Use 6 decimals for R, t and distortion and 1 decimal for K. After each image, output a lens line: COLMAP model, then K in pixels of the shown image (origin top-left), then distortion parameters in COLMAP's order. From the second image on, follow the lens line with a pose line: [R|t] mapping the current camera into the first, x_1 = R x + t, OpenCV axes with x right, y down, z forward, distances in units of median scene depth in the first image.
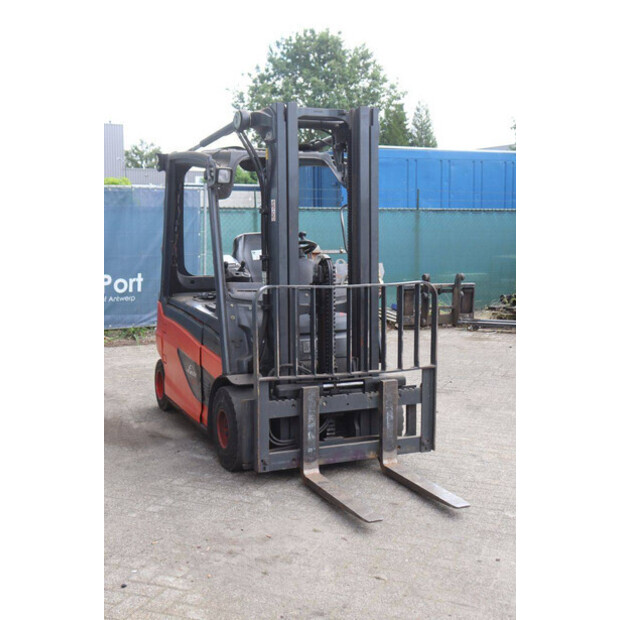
lens RADIAL K [[824.7, 0, 297.8], [0, 824.7, 310.6], [0, 0, 1]] dist [0.039272, 0.133826]
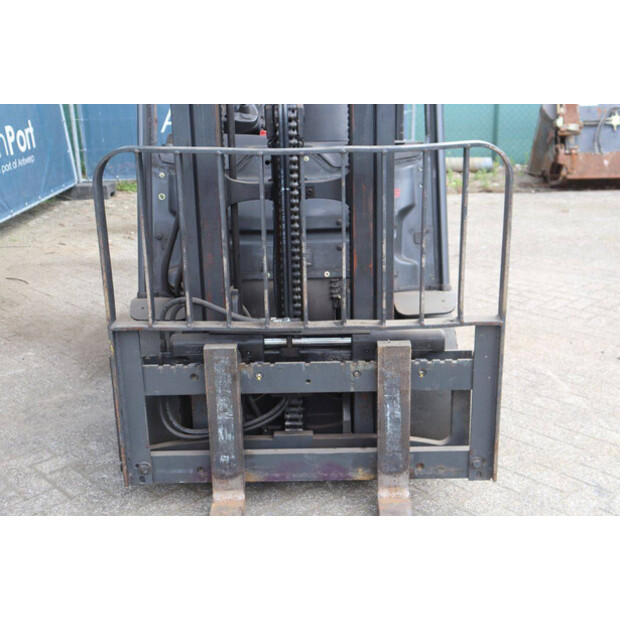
lens RADIAL K [[795.8, 0, 310.4], [0, 795.8, 294.3], [0, 0, 1]] dist [0.004839, 0.076612]
pose [[0.917868, 0.098099, -0.384571, 0.247595], [-0.022287, 0.980182, 0.196839, -0.037953], [0.396259, -0.172101, 0.901865, 0.557164]]
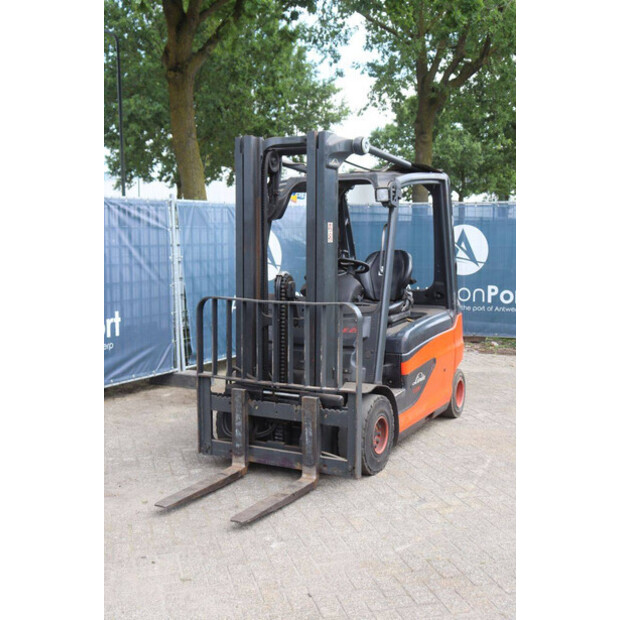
lens RADIAL K [[795.8, 0, 310.4], [0, 795.8, 294.3], [0, 0, 1]] dist [0.004839, 0.076612]
pose [[0.627233, 0.064811, -0.776131, 0.873766], [-0.084112, 0.996340, 0.015224, -0.057863], [0.774277, 0.055733, 0.630388, 0.374801]]
